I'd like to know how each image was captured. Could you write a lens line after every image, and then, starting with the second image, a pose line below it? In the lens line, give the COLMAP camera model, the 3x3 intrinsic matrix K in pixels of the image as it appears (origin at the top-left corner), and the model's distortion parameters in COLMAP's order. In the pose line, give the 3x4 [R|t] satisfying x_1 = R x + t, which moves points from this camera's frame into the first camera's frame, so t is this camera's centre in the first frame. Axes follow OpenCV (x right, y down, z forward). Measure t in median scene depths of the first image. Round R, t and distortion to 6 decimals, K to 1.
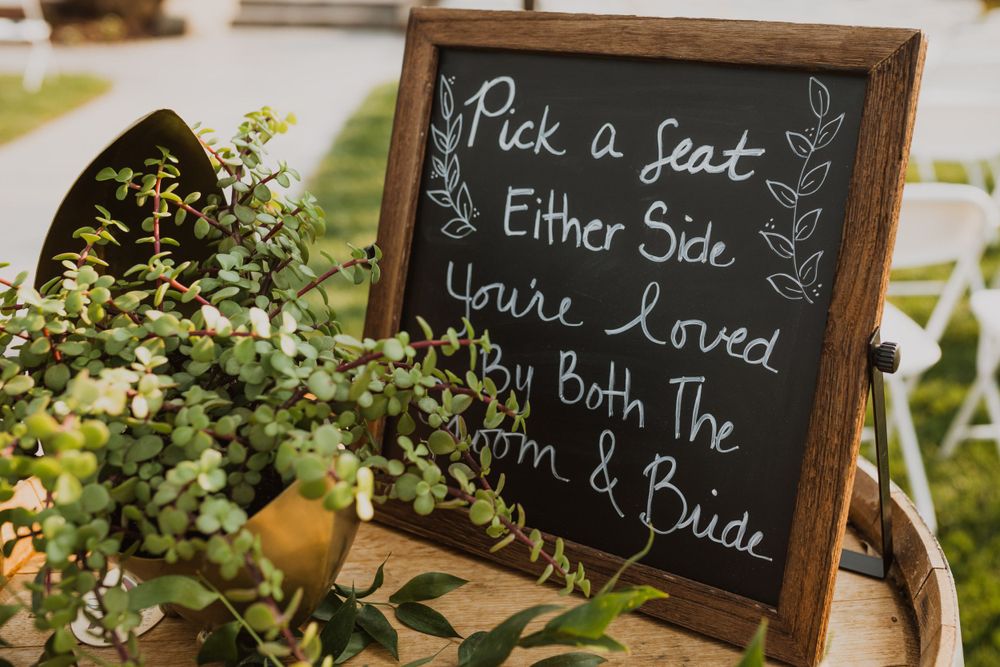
lens RADIAL K [[1102.4, 0, 502.4], [0, 1102.4, 315.7], [0, 0, 1]] dist [-0.070167, 0.125632]
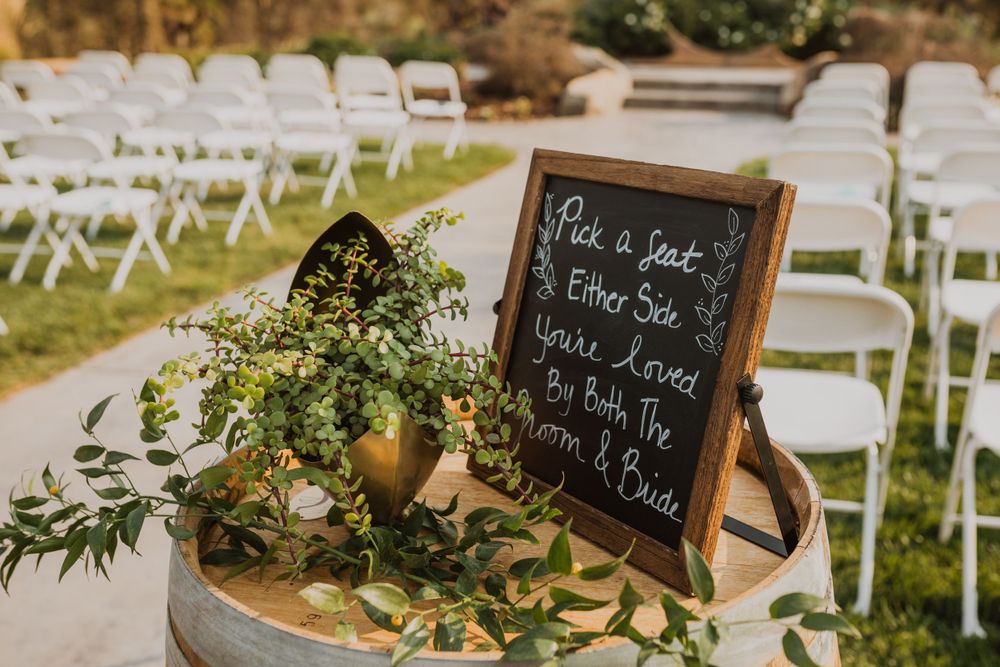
lens RADIAL K [[1102.4, 0, 502.4], [0, 1102.4, 315.7], [0, 0, 1]] dist [-0.070167, 0.125632]
pose [[0.929599, 0.075482, -0.360760, 0.516966], [-0.097294, 0.994341, -0.042658, 0.026726], [0.355499, 0.074755, 0.931683, -0.502281]]
